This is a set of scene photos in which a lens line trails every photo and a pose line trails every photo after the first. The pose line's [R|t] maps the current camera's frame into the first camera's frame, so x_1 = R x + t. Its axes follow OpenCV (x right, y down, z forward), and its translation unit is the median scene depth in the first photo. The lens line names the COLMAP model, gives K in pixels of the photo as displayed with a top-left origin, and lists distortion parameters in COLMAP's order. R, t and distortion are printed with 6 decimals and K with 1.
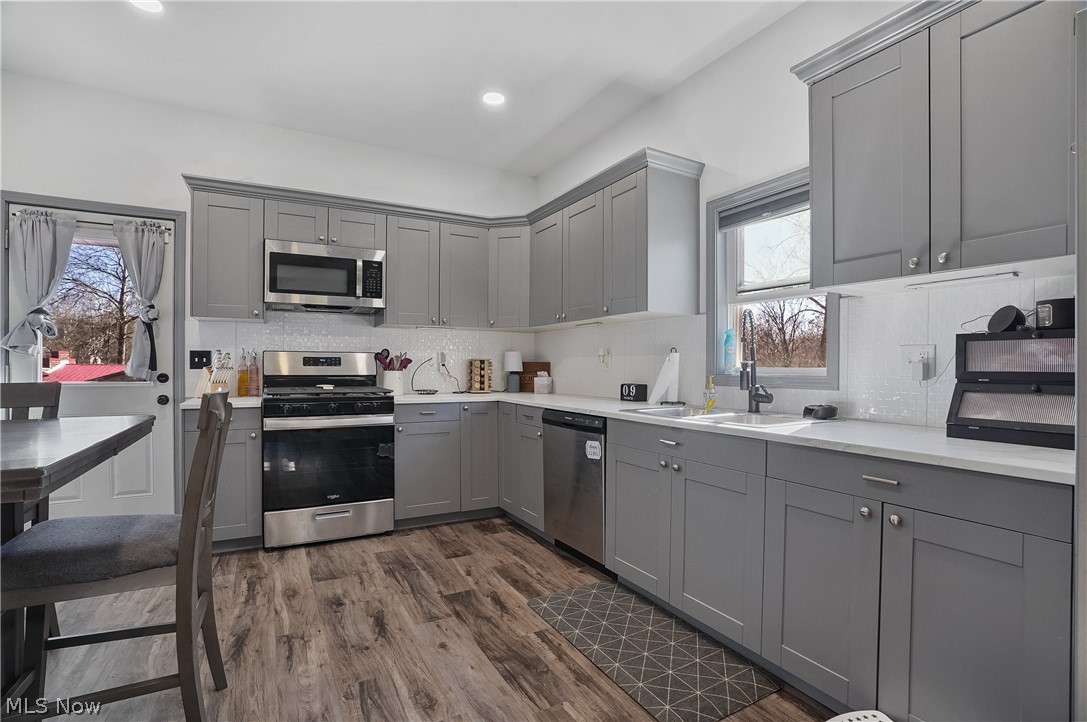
lens RADIAL K [[506.2, 0, 541.4], [0, 506.2, 367.9], [0, 0, 1]] dist [-0.058809, 0.018522]
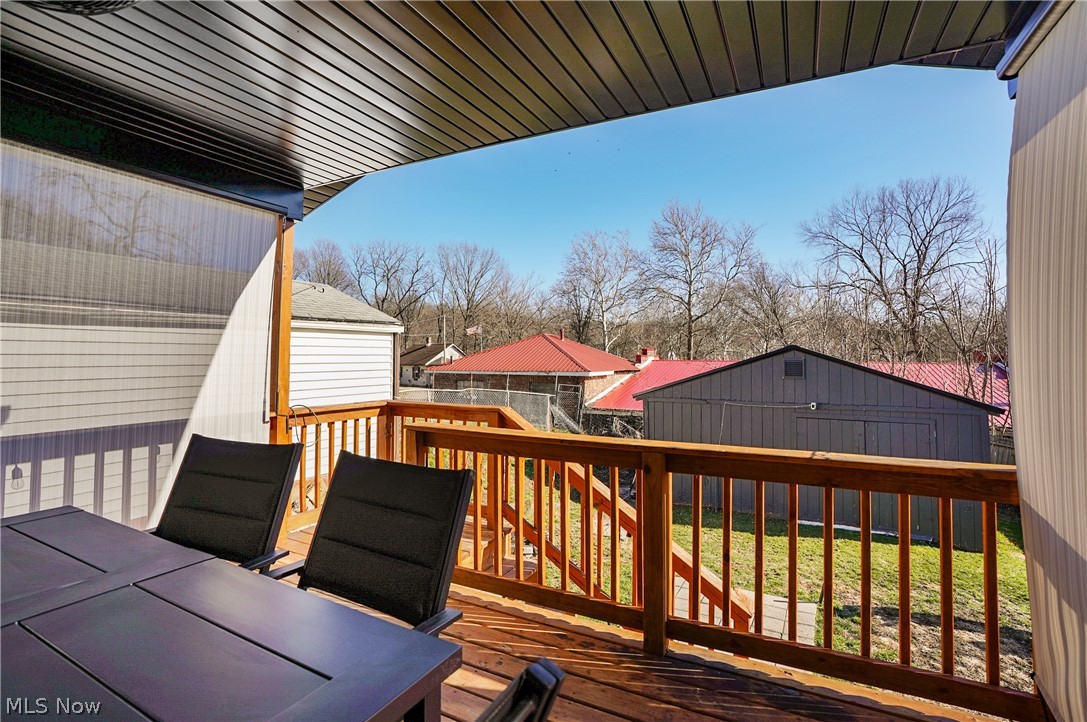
lens RADIAL K [[506.2, 0, 535.1], [0, 506.2, 338.6], [0, 0, 1]] dist [-0.058809, 0.018522]
pose [[0.538586, -0.033642, -0.841898, -0.869899], [-0.001470, 0.999164, -0.040867, -0.056873], [0.842569, 0.023248, 0.538087, 0.891446]]
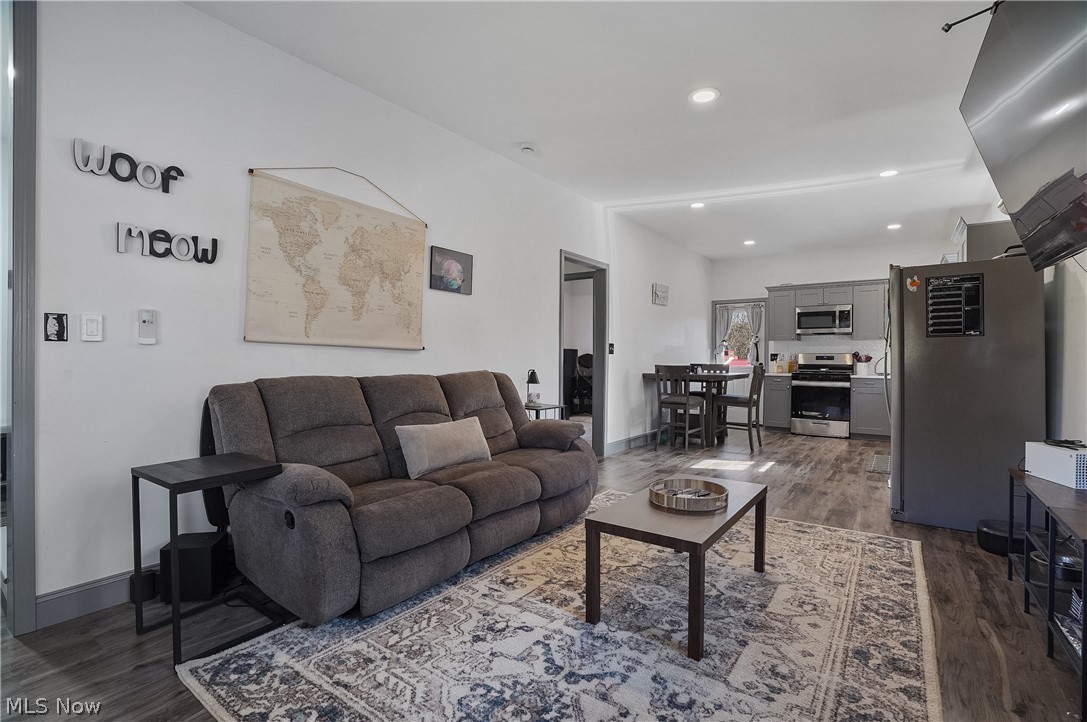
lens RADIAL K [[506.2, 0, 546.4], [0, 506.2, 359.6], [0, 0, 1]] dist [-0.058809, 0.018522]
pose [[0.427076, 0.000686, -0.904215, 1.079417], [-0.008034, 0.999963, -0.003036, 0.011276], [0.904180, 0.008561, 0.427066, -1.087404]]
